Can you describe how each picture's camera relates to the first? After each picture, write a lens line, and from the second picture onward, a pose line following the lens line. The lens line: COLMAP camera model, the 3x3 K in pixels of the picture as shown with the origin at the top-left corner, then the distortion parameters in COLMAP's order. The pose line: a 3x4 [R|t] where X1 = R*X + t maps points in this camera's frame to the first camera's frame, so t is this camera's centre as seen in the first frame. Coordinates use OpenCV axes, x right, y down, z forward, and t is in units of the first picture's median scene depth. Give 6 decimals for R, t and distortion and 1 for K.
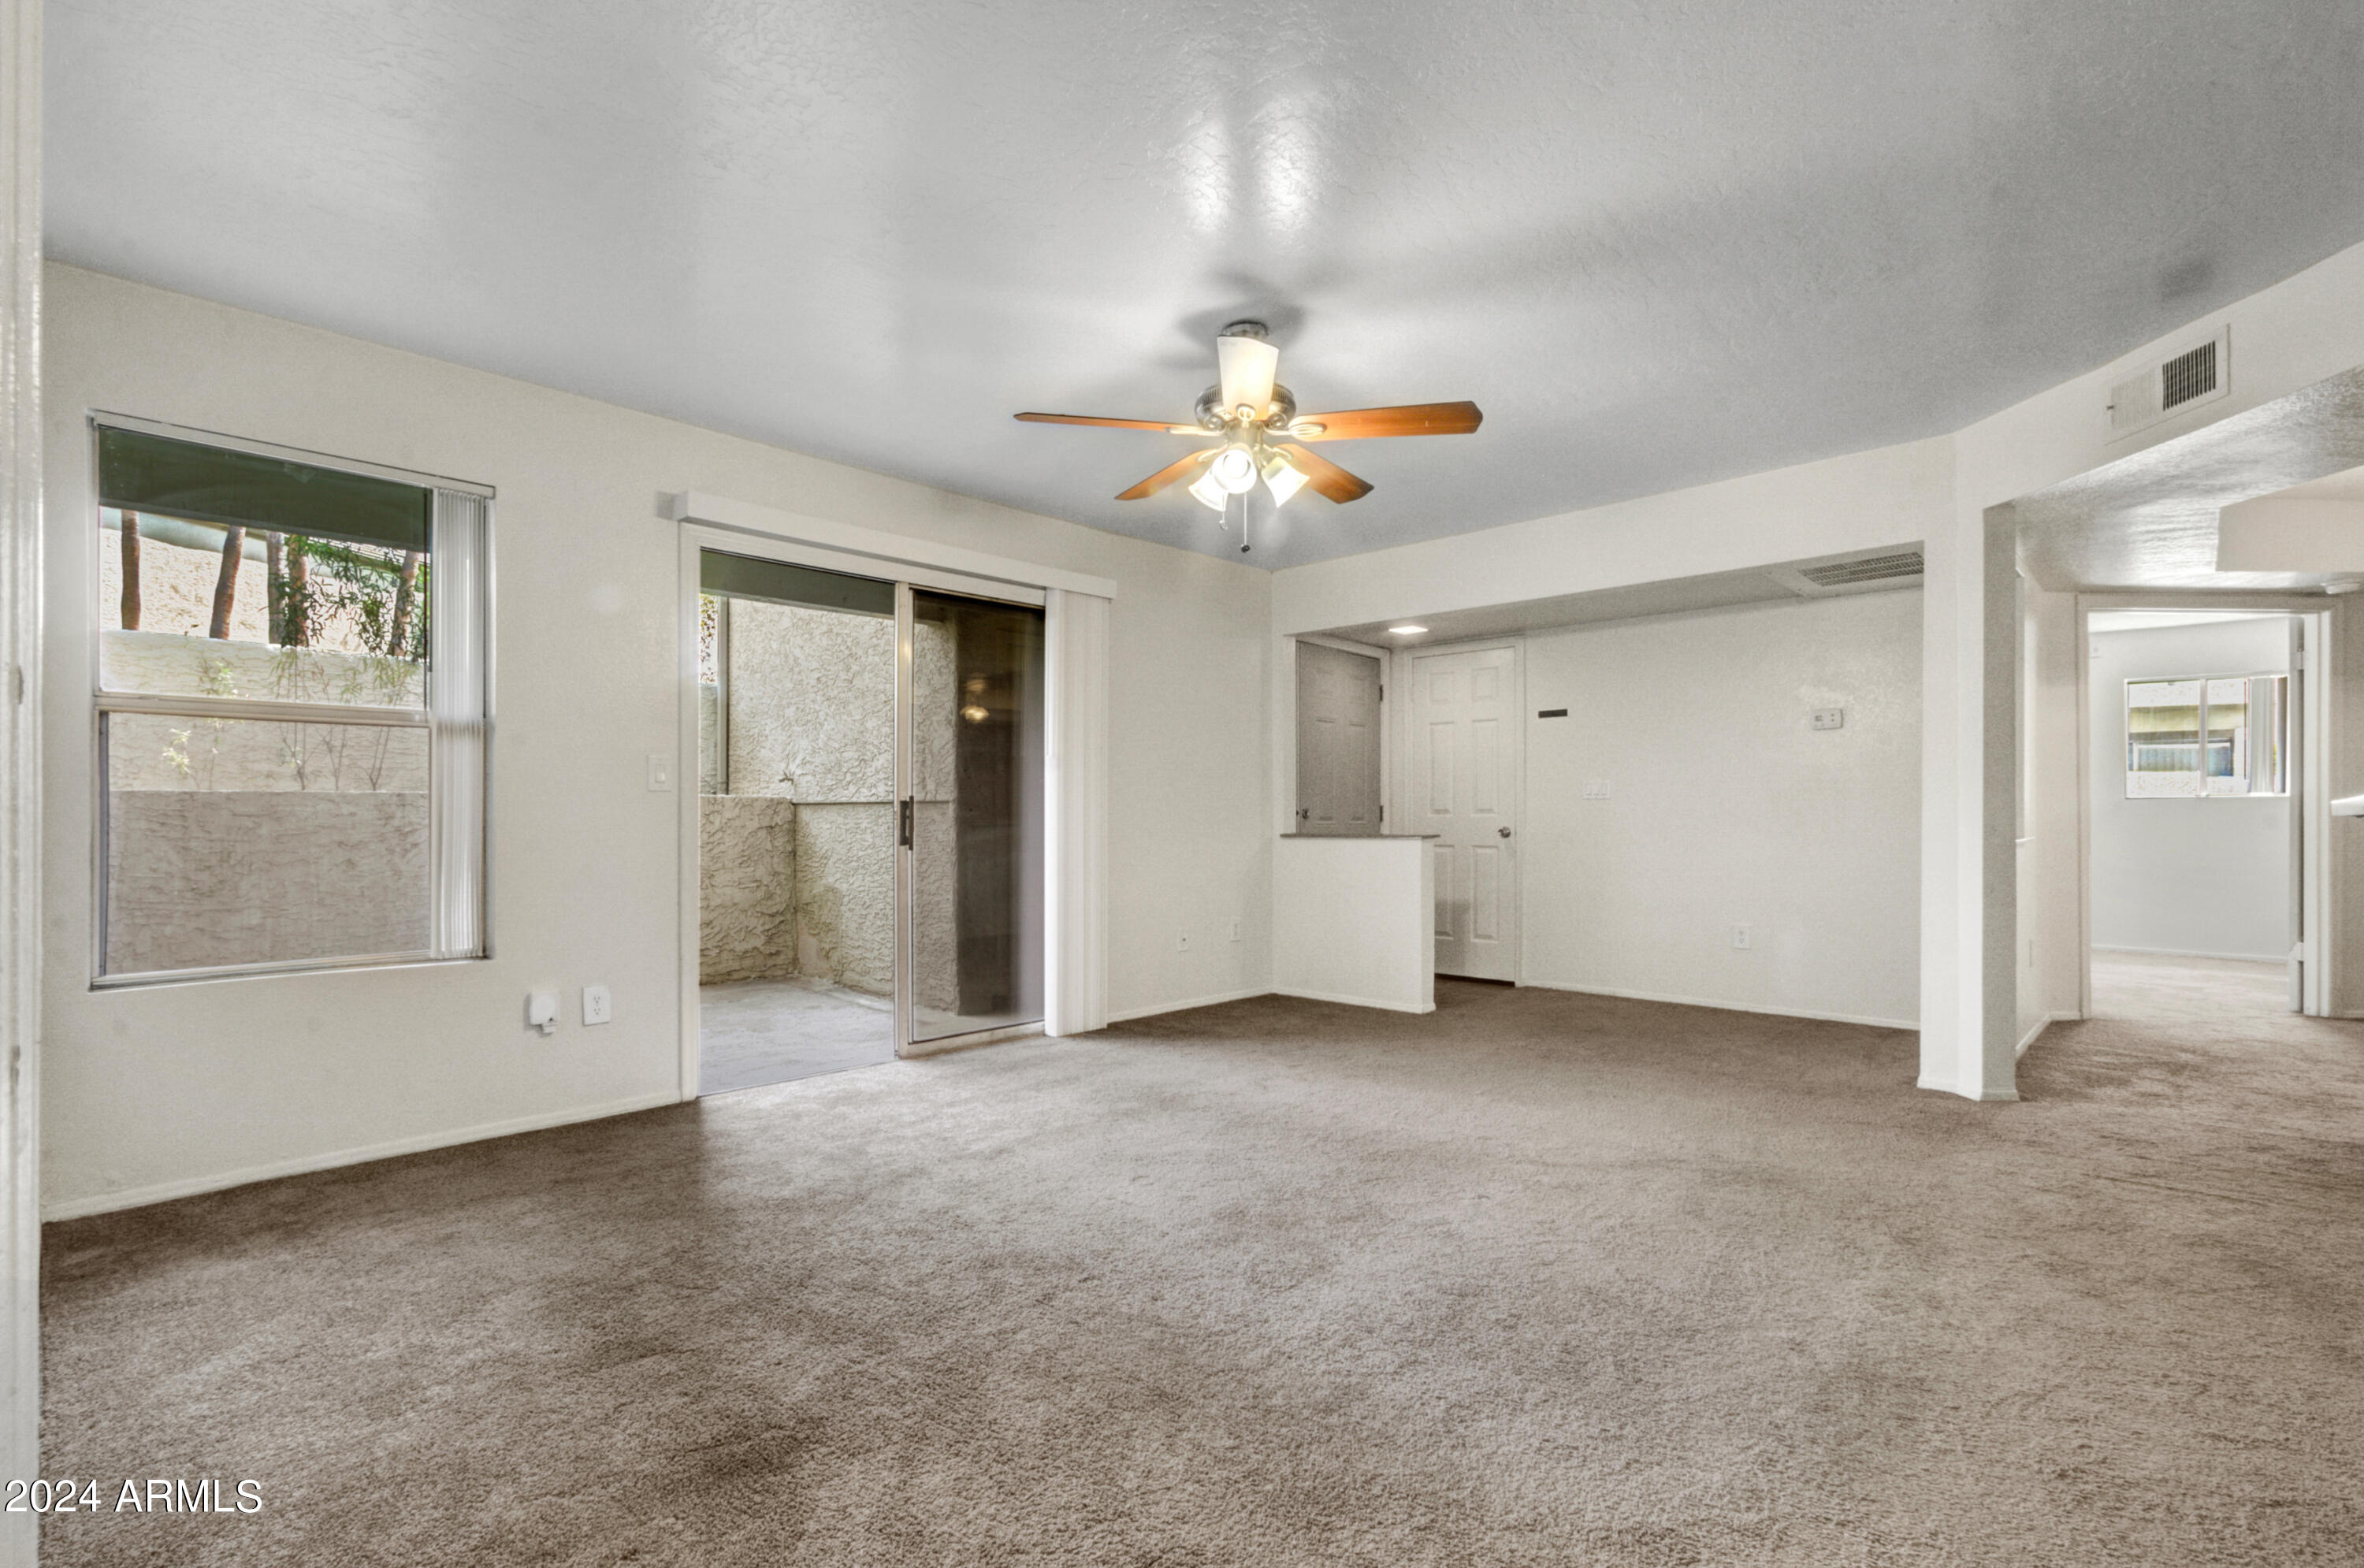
lens RADIAL K [[1050.2, 0, 1185.4], [0, 1050.2, 812.5], [0, 0, 1]] dist [-0.002478, -0.000434]
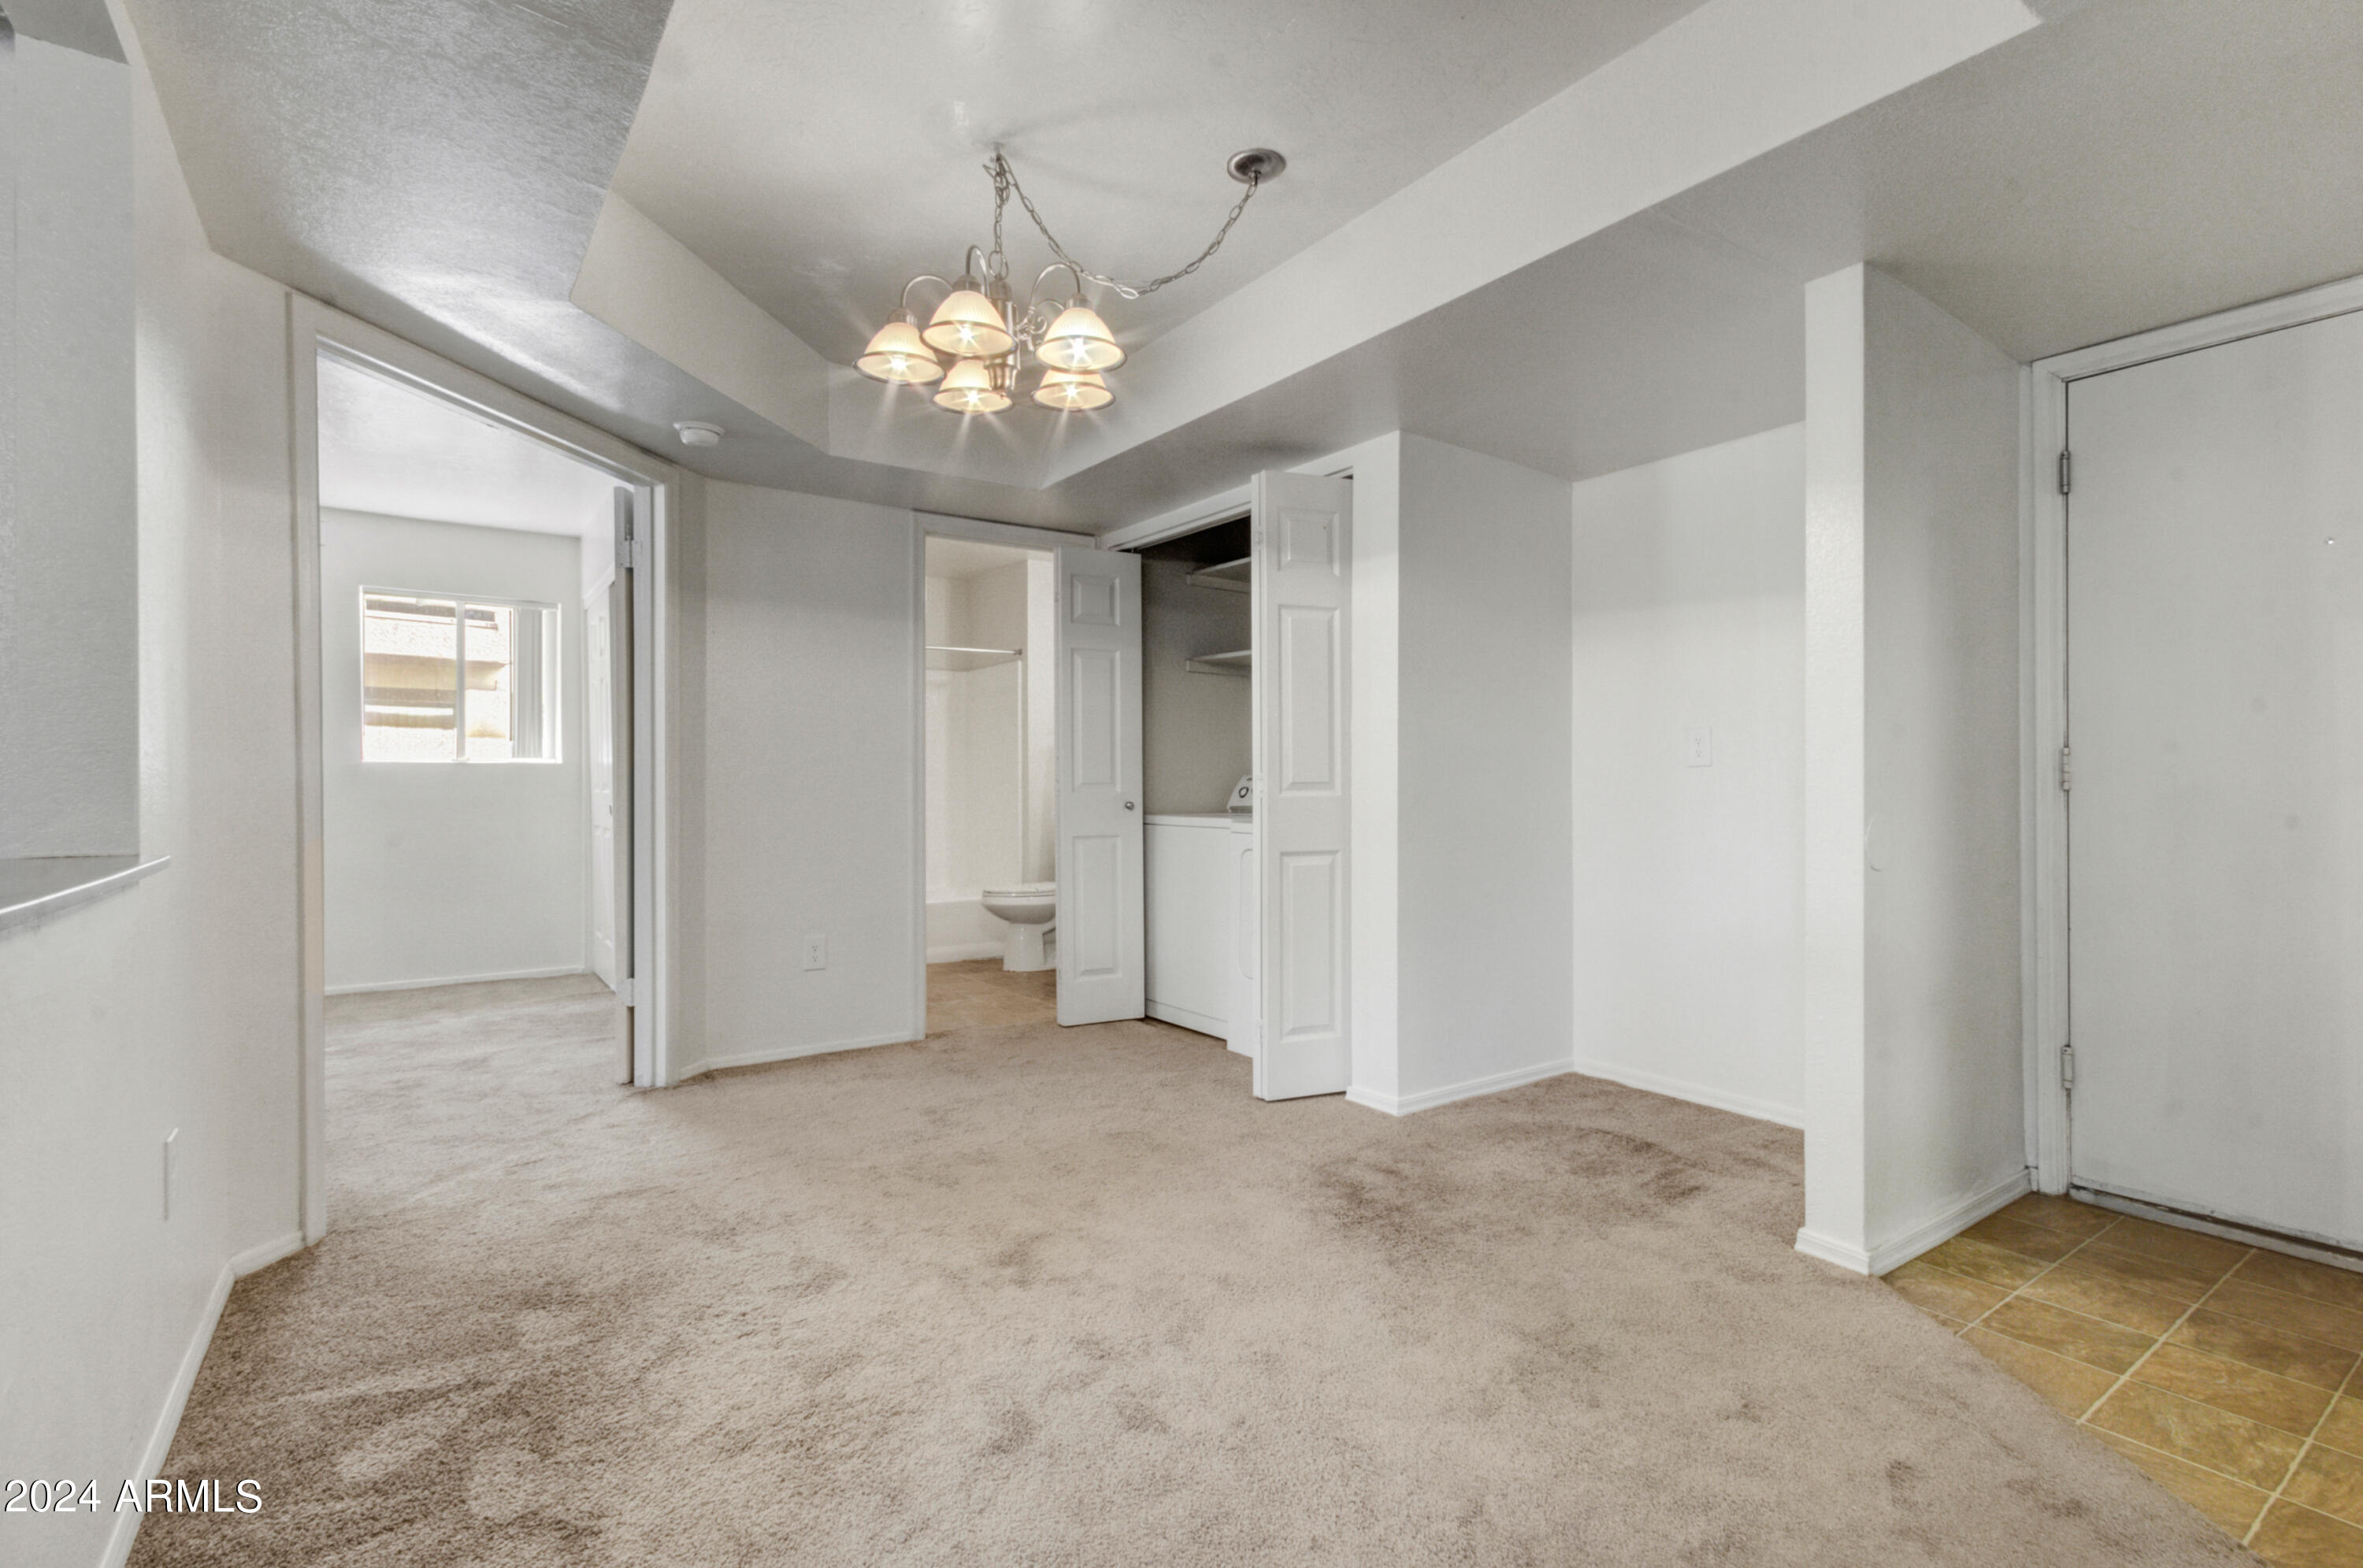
lens RADIAL K [[1103.5, 0, 1181.5], [0, 1103.5, 784.0], [0, 0, 1]] dist [0.000708, 0.000158]
pose [[0.194857, 0.007084, 0.980806, 0.576965], [0.000162, 0.999974, -0.007254, 0.008294], [-0.980832, 0.001572, 0.194851, 0.671891]]
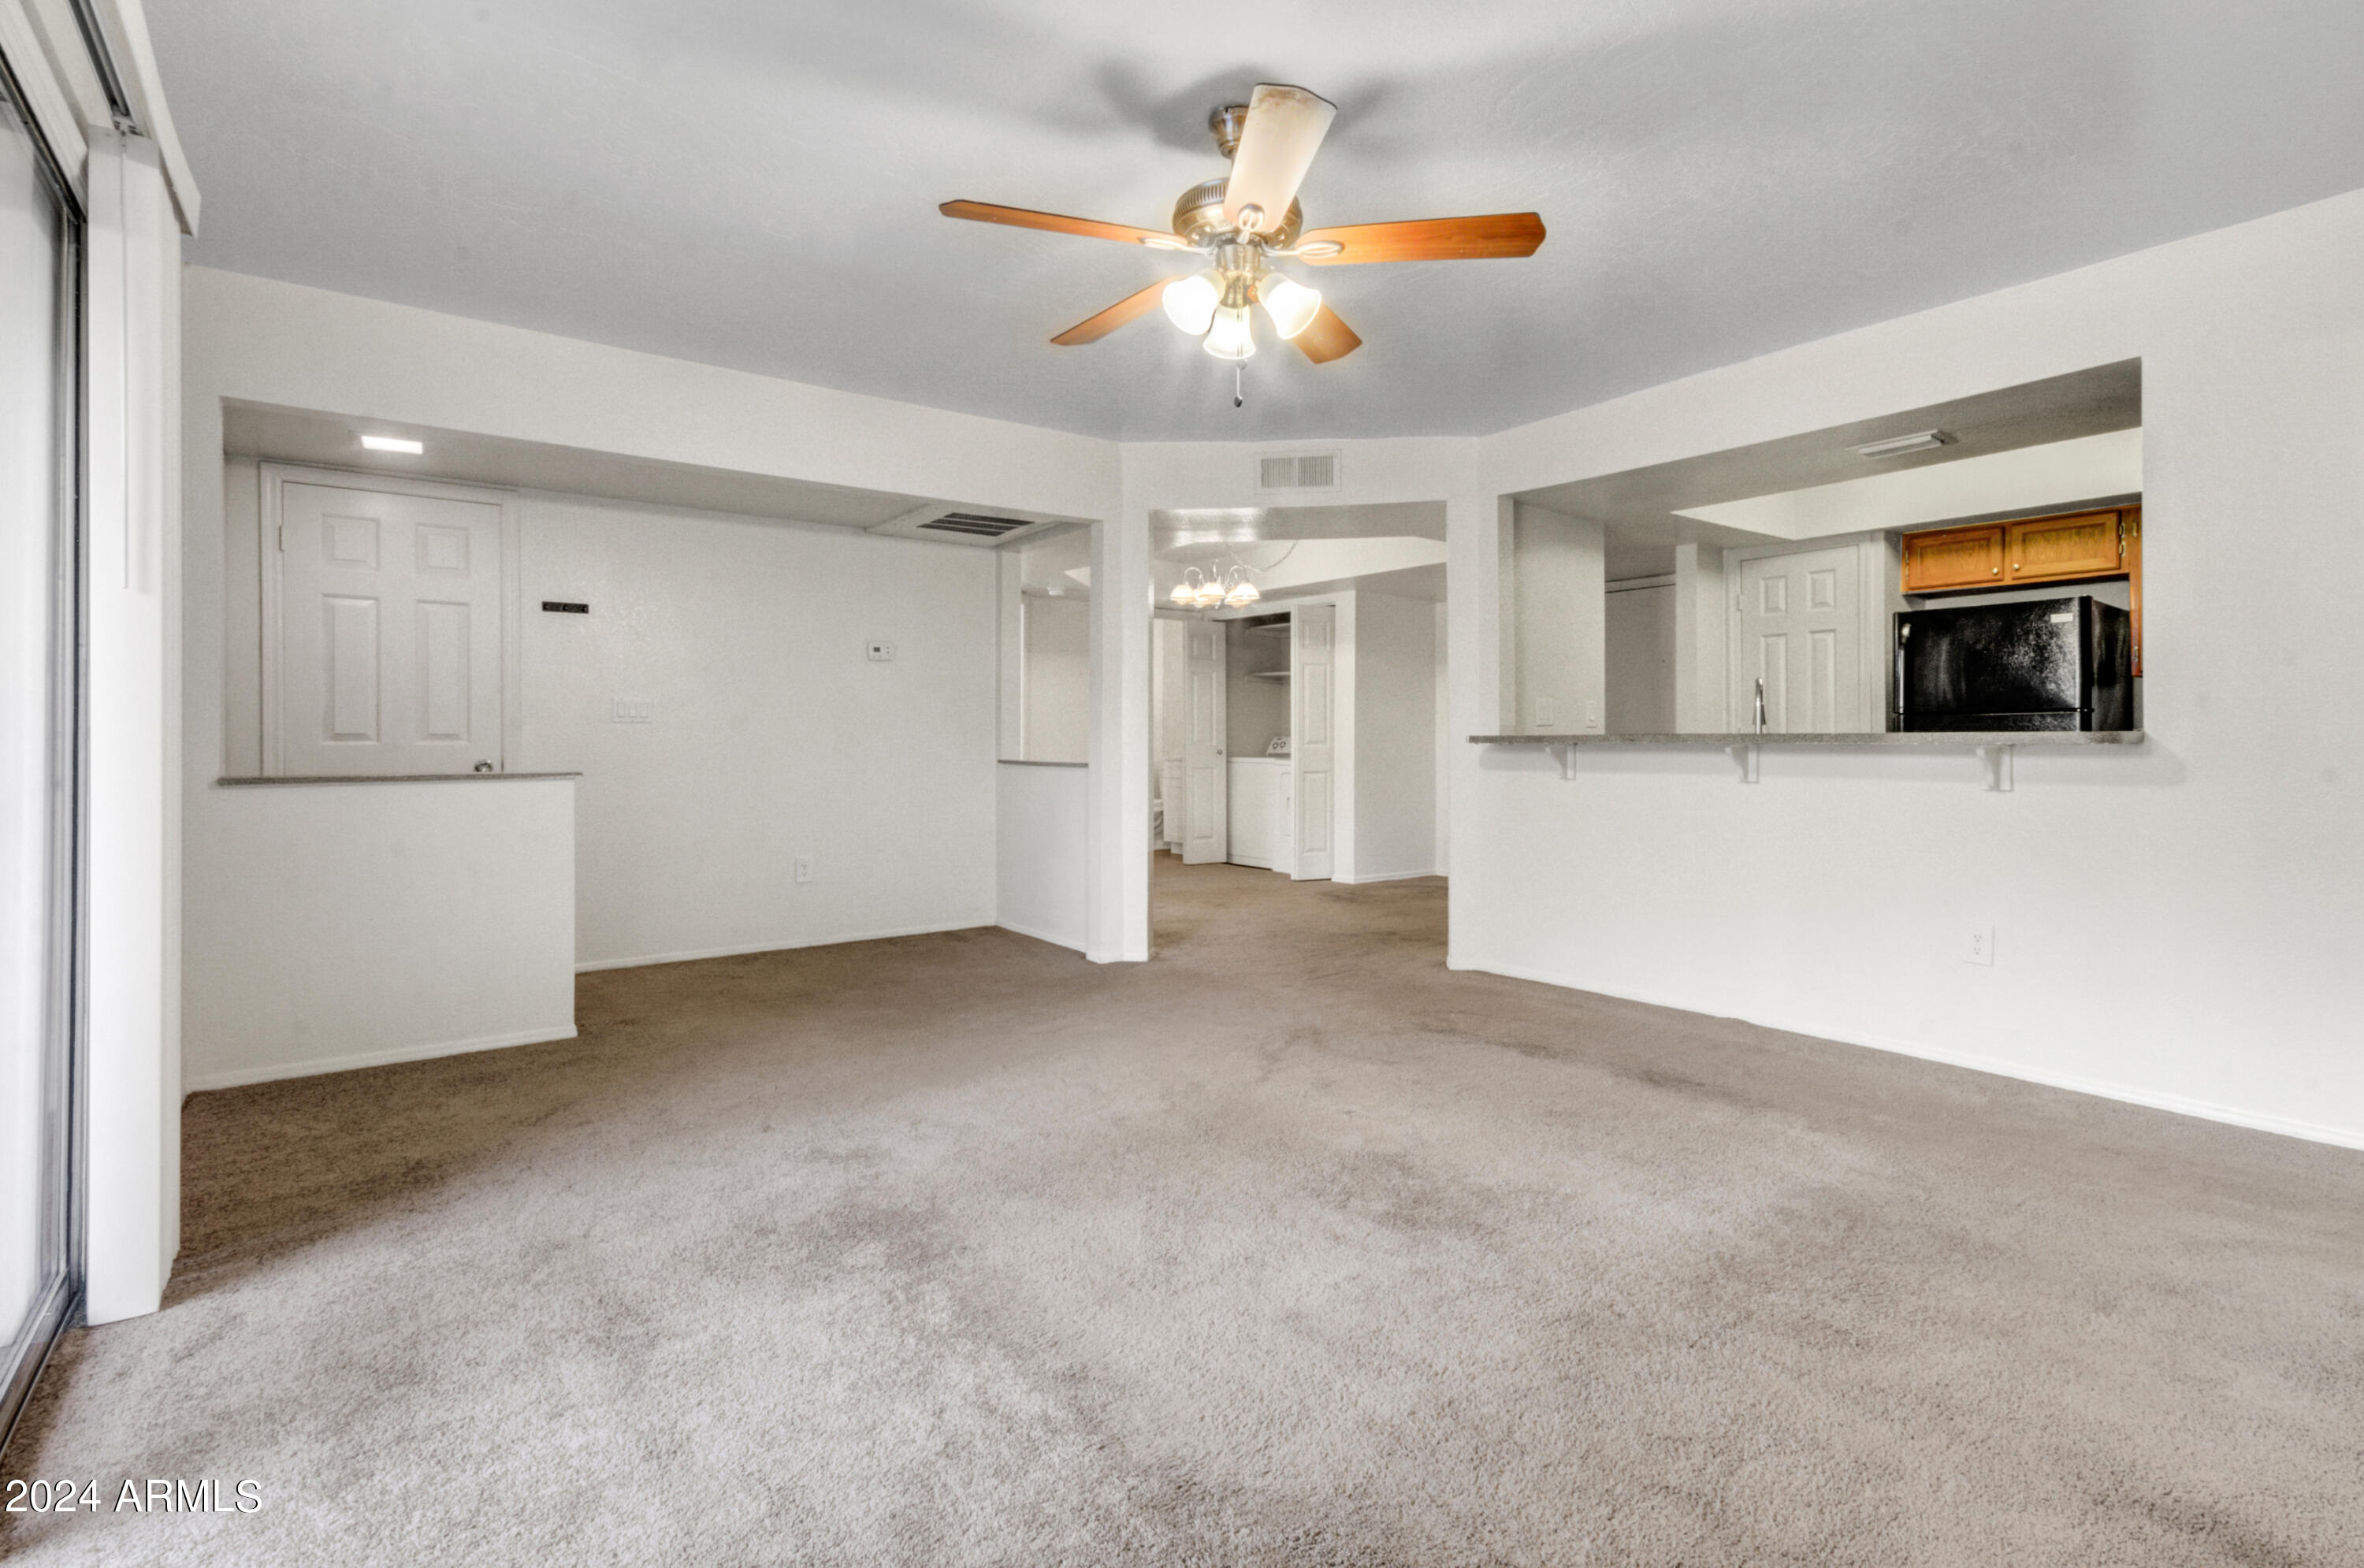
lens RADIAL K [[1109.7, 0, 1193.1], [0, 1109.7, 737.2], [0, 0, 1]] dist [0.001428, 0.000326]
pose [[0.168824, 0.003809, 0.985639, -0.531455], [-0.003305, 0.999989, -0.003298, -0.000014], [-0.985641, -0.002701, 0.168835, 0.624932]]
